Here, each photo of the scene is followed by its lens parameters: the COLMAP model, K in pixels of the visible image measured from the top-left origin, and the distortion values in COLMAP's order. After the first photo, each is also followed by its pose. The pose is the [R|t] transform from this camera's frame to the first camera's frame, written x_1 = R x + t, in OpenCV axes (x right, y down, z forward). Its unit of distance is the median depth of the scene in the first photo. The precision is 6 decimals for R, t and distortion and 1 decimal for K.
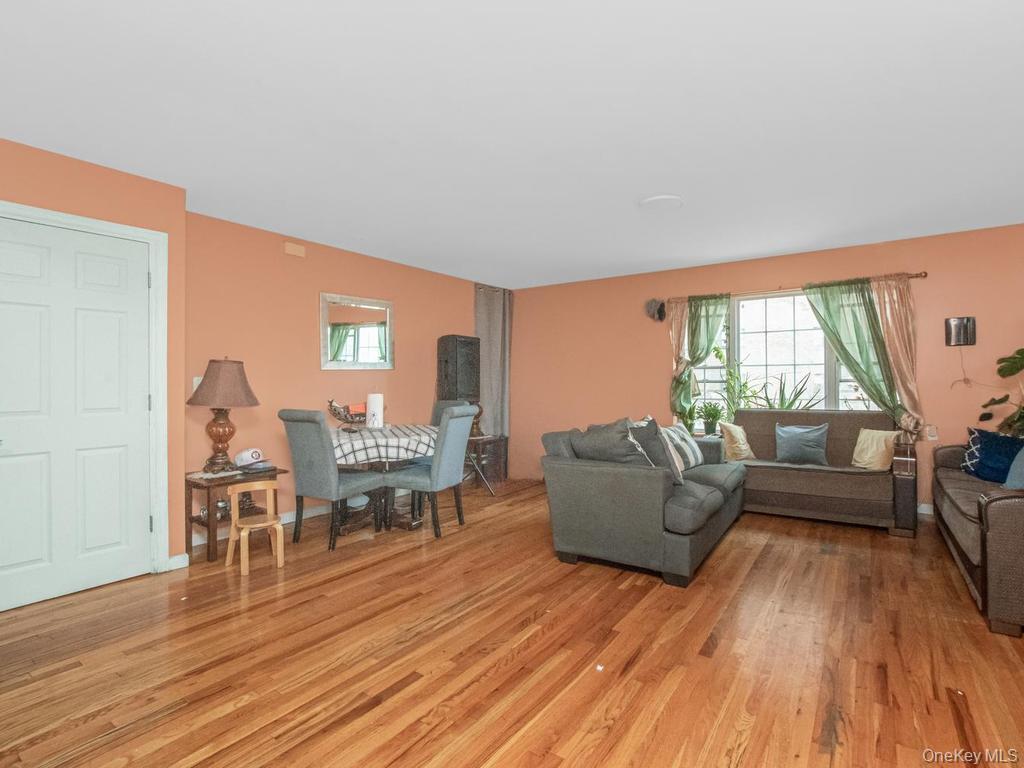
lens RADIAL K [[503.1, 0, 507.7], [0, 503.1, 382.7], [0, 0, 1]] dist [0.006738, -0.000310]
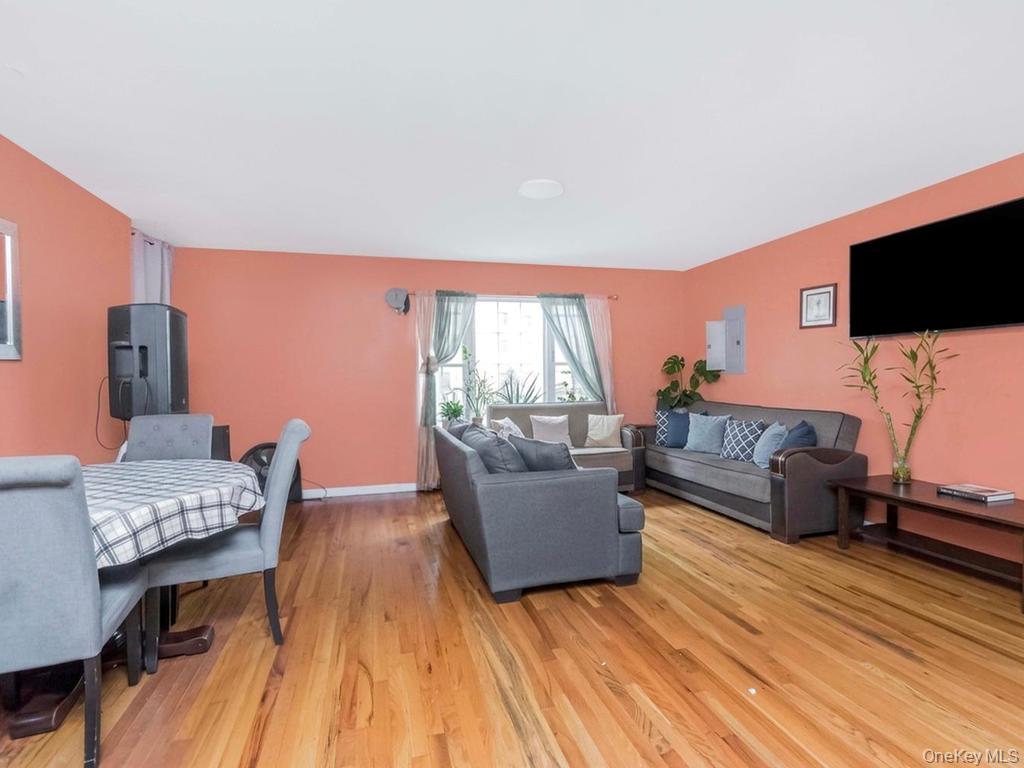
lens RADIAL K [[503.1, 0, 511.2], [0, 503.1, 382.1], [0, 0, 1]] dist [0.006738, -0.000310]
pose [[0.629095, -0.014031, 0.777202, -0.520852], [0.011305, 0.999896, 0.008900, -0.005367], [-0.777246, 0.003187, 0.629189, 0.497613]]
